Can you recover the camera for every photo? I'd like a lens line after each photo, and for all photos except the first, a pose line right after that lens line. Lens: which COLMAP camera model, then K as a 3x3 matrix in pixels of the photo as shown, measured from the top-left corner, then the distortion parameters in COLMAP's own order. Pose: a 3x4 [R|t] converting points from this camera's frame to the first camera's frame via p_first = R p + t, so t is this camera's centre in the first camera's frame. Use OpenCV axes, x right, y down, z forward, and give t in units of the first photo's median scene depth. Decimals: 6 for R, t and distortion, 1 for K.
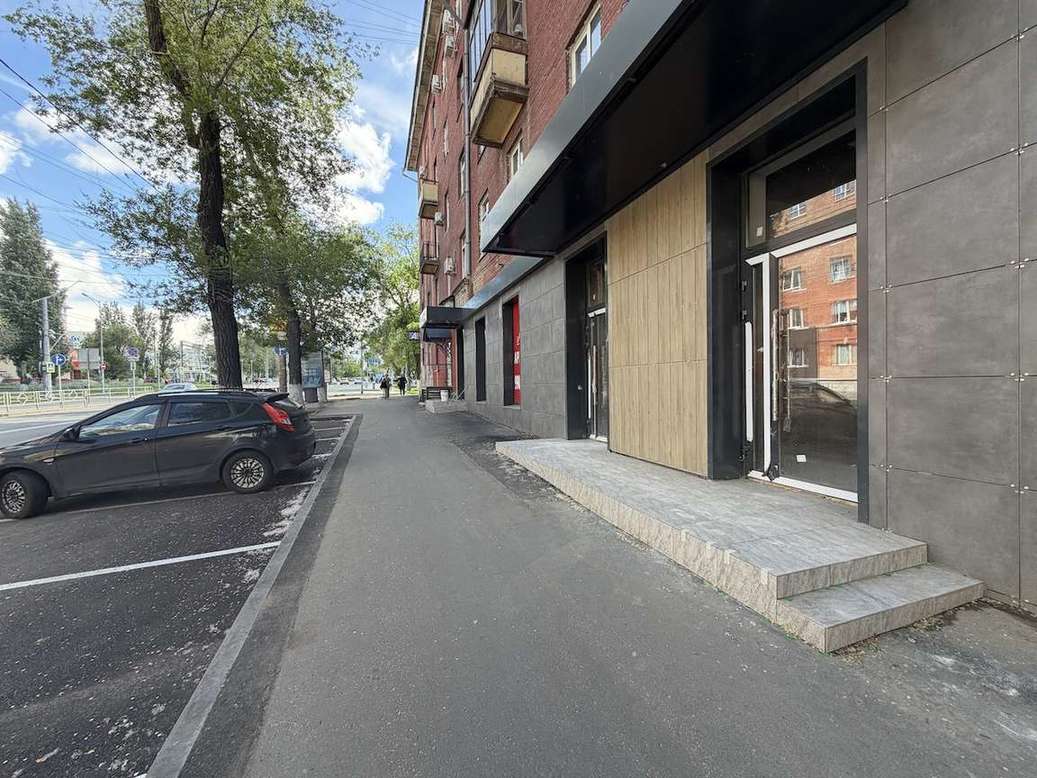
lens RADIAL K [[413.2, 0, 518.0], [0, 413.2, 386.5], [0, 0, 1]] dist [-0.000744, 0.000057]
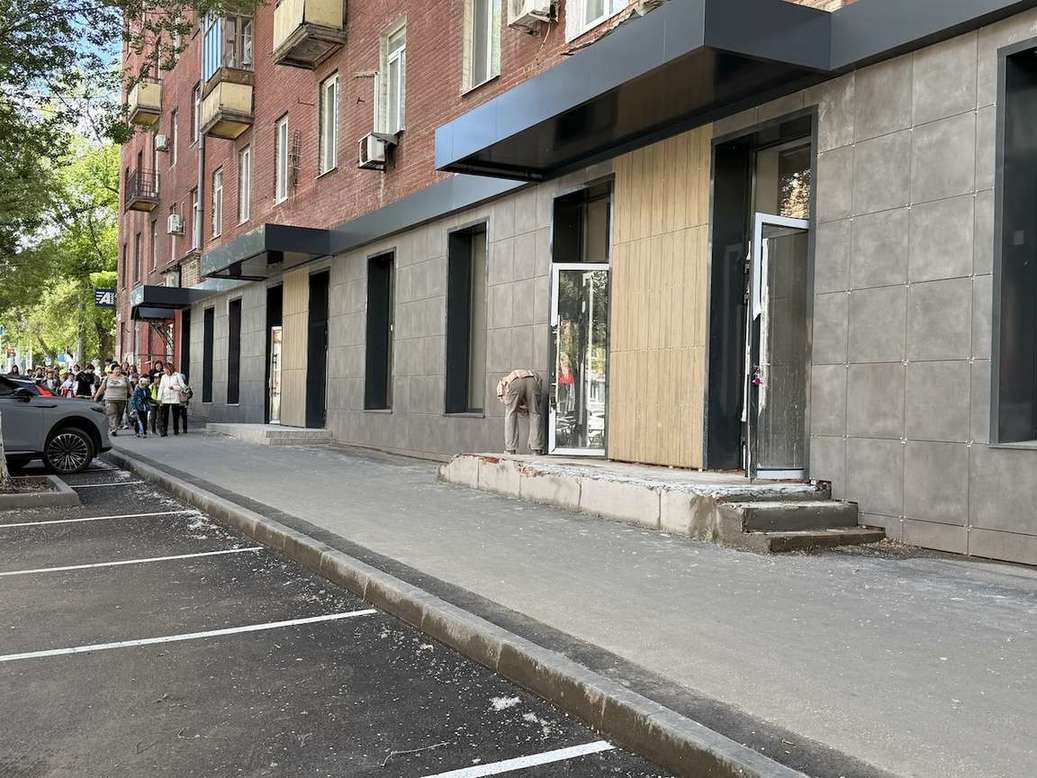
lens RADIAL K [[1105.5, 0, 519.2], [0, 1105.5, 389.9], [0, 0, 1]] dist [0.003366, 0.000000]
pose [[0.989207, 0.030696, 0.143273, 0.184918], [-0.028825, 0.999470, -0.015119, 0.015392], [-0.143661, 0.010826, 0.989568, -1.143257]]
